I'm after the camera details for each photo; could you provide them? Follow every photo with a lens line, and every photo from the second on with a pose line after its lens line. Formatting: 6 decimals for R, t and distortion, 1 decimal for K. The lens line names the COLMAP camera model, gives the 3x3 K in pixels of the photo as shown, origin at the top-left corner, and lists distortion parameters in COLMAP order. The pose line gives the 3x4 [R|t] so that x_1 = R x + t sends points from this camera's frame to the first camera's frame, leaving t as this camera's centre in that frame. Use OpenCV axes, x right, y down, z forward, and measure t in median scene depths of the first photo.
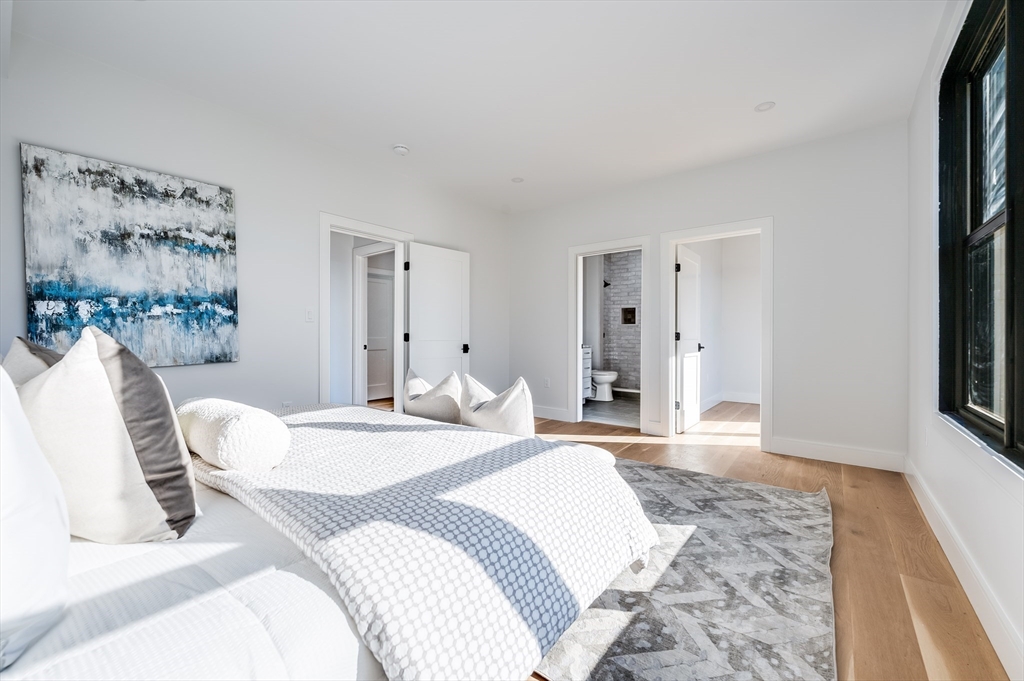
lens RADIAL K [[407.1, 0, 512.0], [0, 407.1, 340.5], [0, 0, 1]] dist [0.000334, 0.000219]
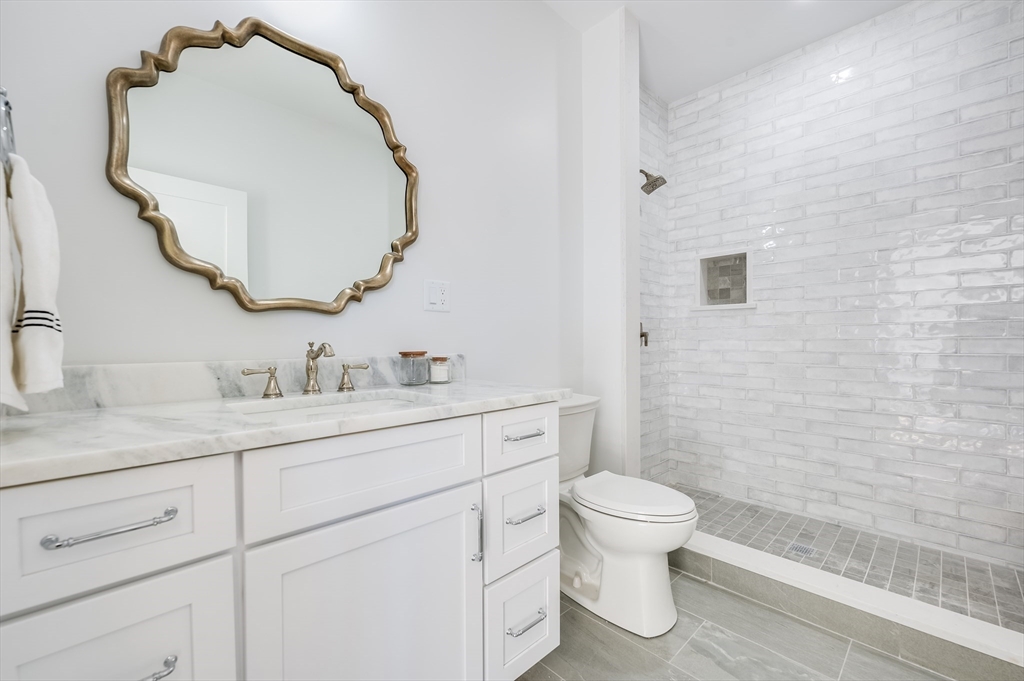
lens RADIAL K [[407.1, 0, 512.0], [0, 407.1, 340.5], [0, 0, 1]] dist [0.000334, 0.000219]
pose [[0.991101, -0.003863, -0.133056, 0.159144], [0.002517, 0.999944, -0.010284, -0.007826], [0.133088, 0.009857, 0.991055, 0.647151]]
